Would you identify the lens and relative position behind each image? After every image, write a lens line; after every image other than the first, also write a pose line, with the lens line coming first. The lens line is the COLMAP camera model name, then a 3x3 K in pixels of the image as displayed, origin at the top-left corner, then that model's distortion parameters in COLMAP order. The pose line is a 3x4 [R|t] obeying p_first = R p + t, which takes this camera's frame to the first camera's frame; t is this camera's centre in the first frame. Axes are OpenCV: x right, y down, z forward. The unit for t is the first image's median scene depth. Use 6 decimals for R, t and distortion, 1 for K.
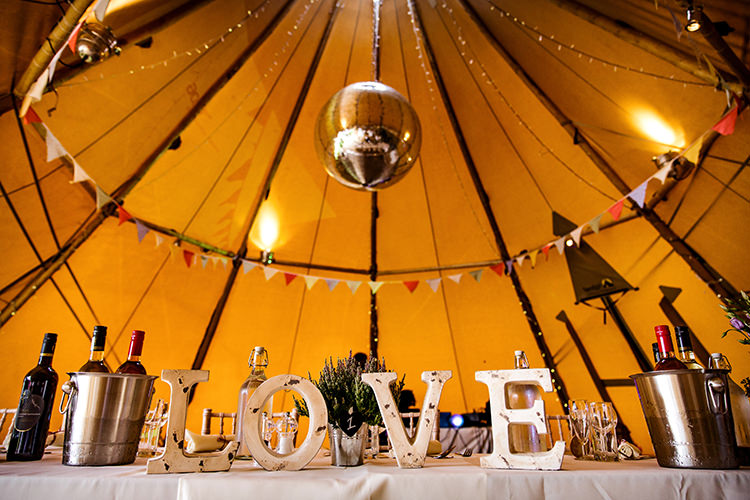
lens RADIAL K [[453.0, 0, 375.9], [0, 453.0, 238.0], [0, 0, 1]] dist [0.001675, 0.001280]
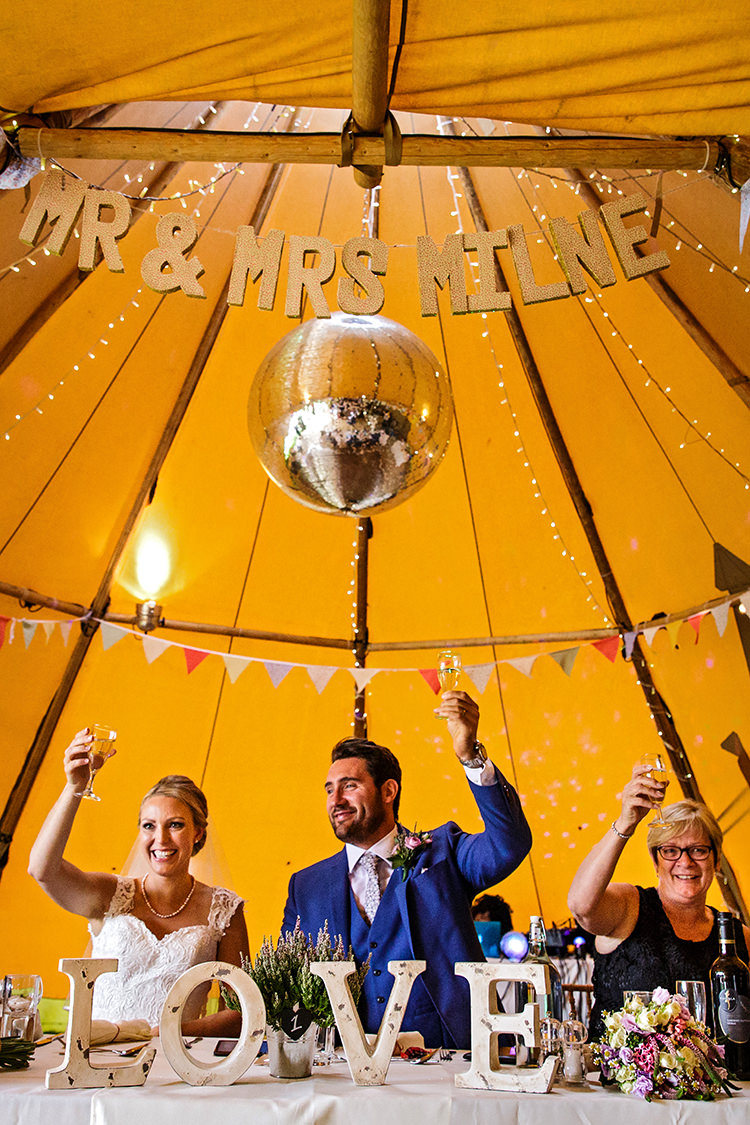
lens RADIAL K [[974.4, 0, 375.0], [0, 974.4, 562.5], [0, 0, 1]] dist [0.006634, -0.003135]
pose [[0.999806, 0.019671, 0.001234, 0.011318], [-0.019699, 0.999380, 0.029183, -0.077845], [-0.000659, -0.029201, 0.999573, -0.116564]]
